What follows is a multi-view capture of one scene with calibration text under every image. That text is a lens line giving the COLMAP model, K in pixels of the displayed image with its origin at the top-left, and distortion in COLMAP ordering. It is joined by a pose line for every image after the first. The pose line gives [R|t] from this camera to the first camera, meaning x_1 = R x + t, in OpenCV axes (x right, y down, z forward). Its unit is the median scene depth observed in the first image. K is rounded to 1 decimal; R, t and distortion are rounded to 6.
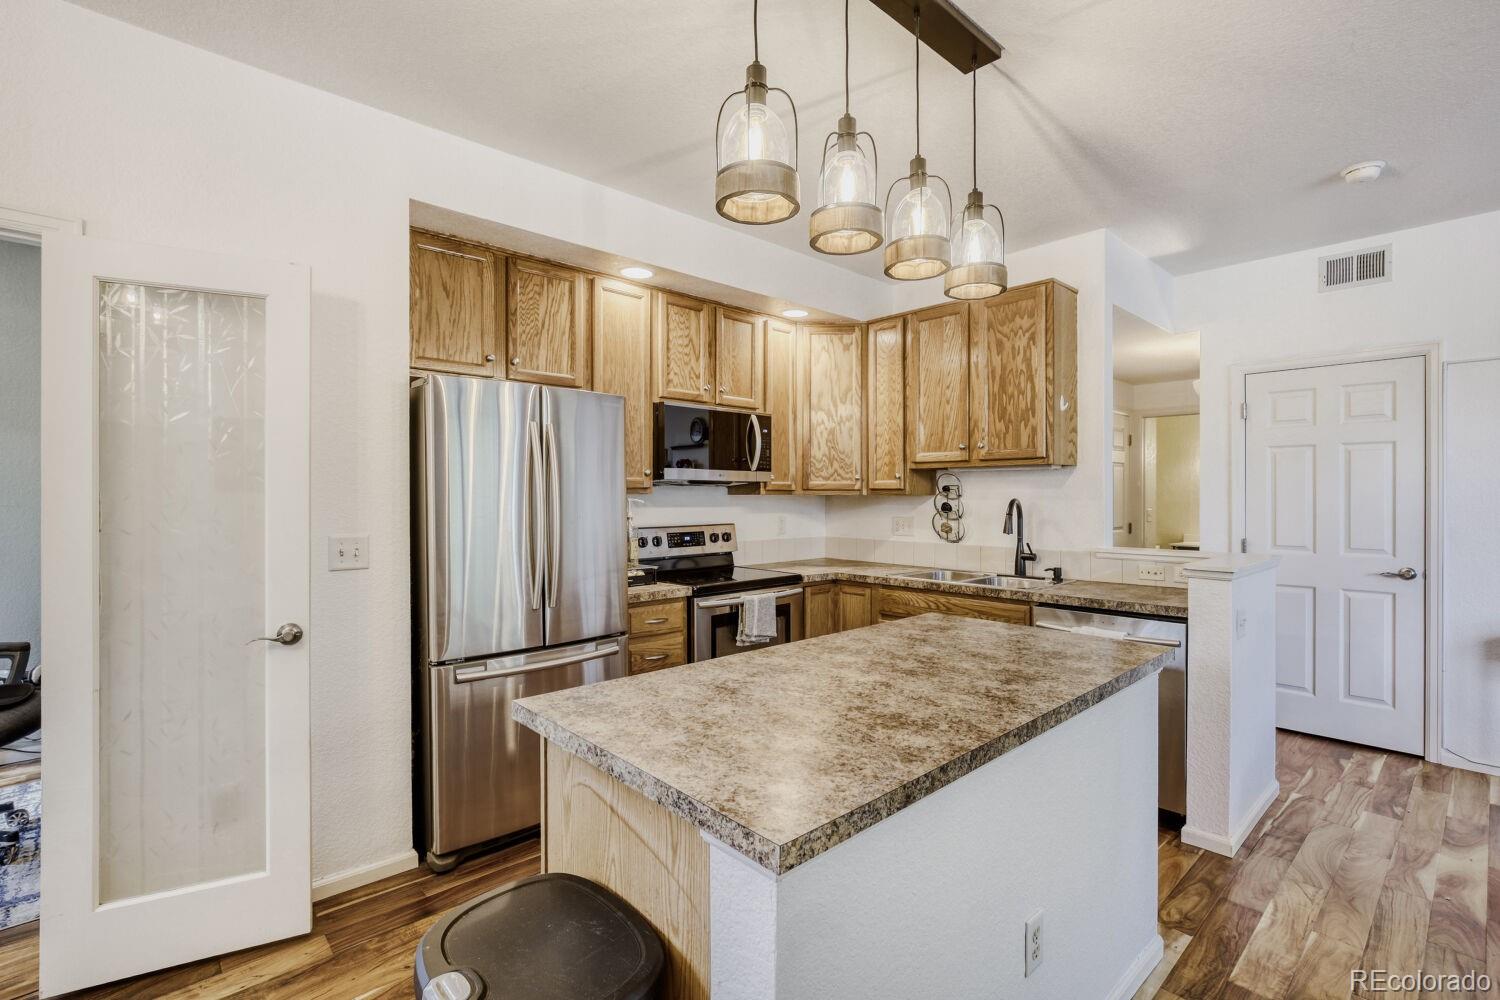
lens RADIAL K [[696.3, 0, 758.8], [0, 696.3, 488.7], [0, 0, 1]] dist [-0.014263, 0.006303]
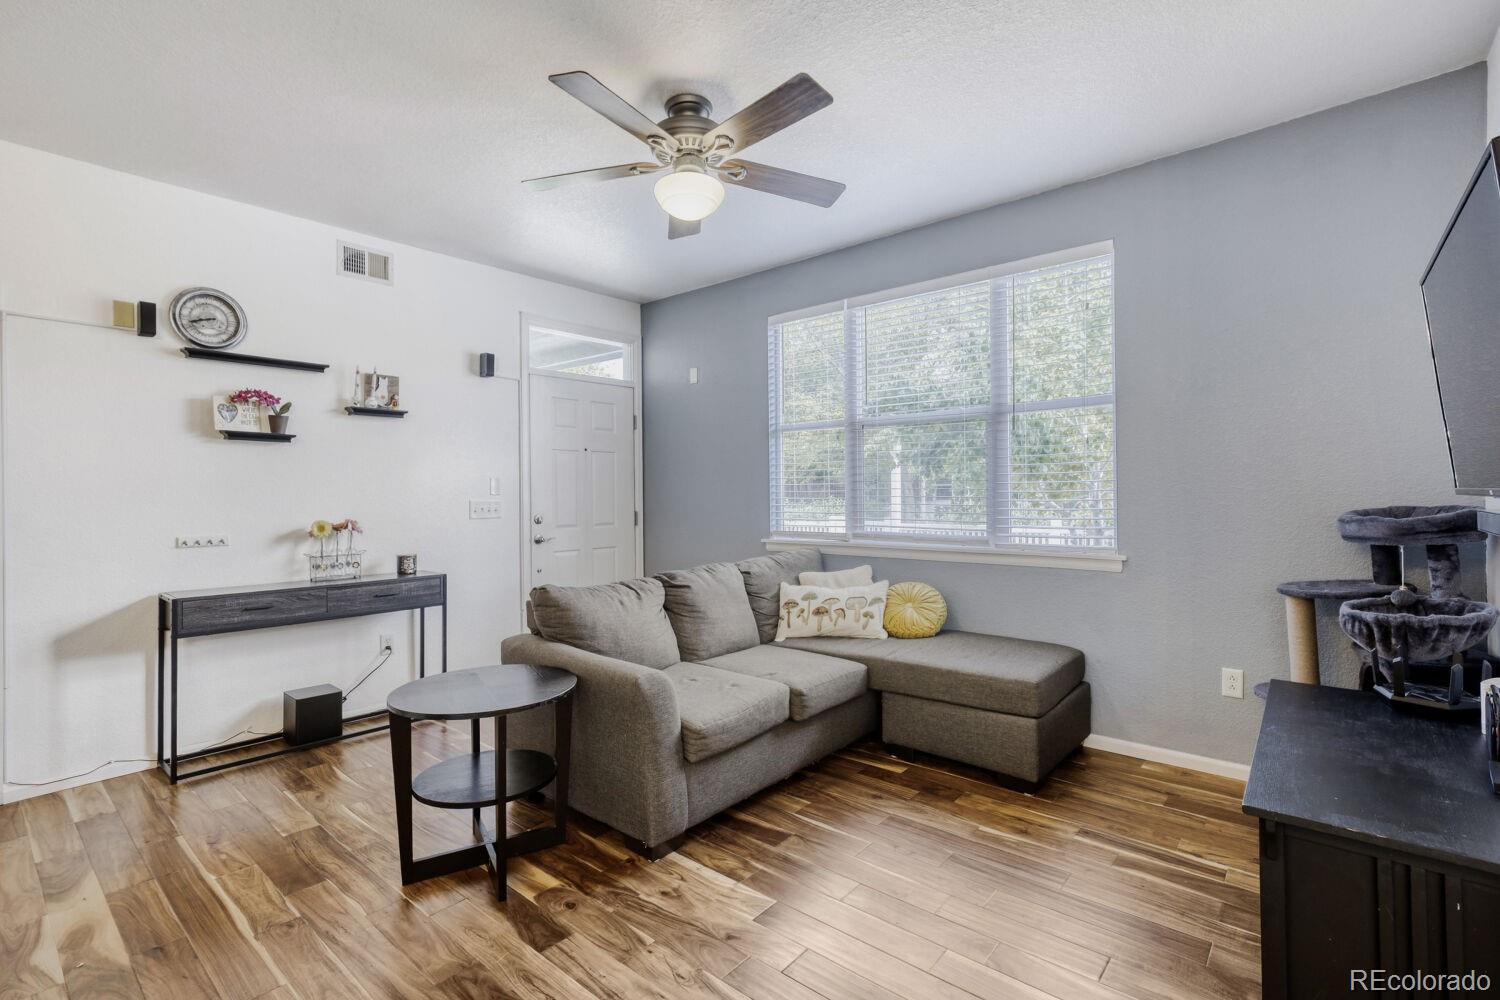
lens RADIAL K [[696.3, 0, 751.4], [0, 696.3, 492.7], [0, 0, 1]] dist [-0.014263, 0.006303]
pose [[-0.125488, 0.001118, 0.992095, 0.069800], [0.001426, 0.999999, -0.000946, 0.032951], [-0.992094, 0.001296, -0.125489, 0.203029]]
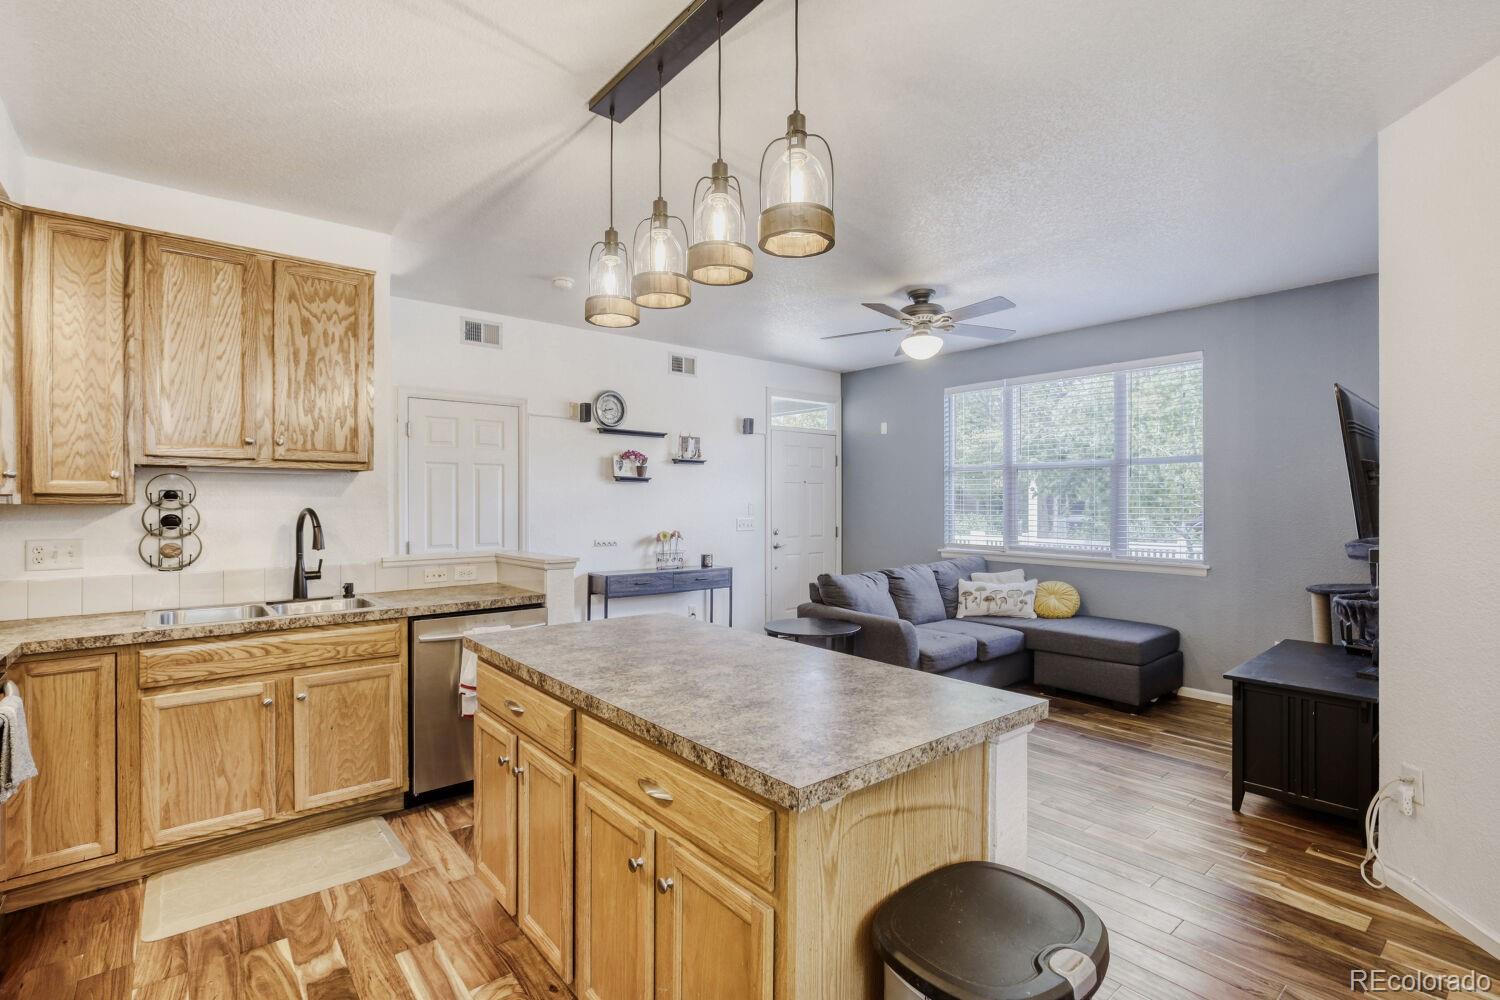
lens RADIAL K [[696.3, 0, 747.8], [0, 696.3, 499.4], [0, 0, 1]] dist [-0.014263, 0.006303]
pose [[0.046941, 0.003201, 0.998893, -0.452357], [-0.009552, 0.999951, -0.002755, 0.000785], [-0.998852, -0.009412, 0.046969, 0.424289]]
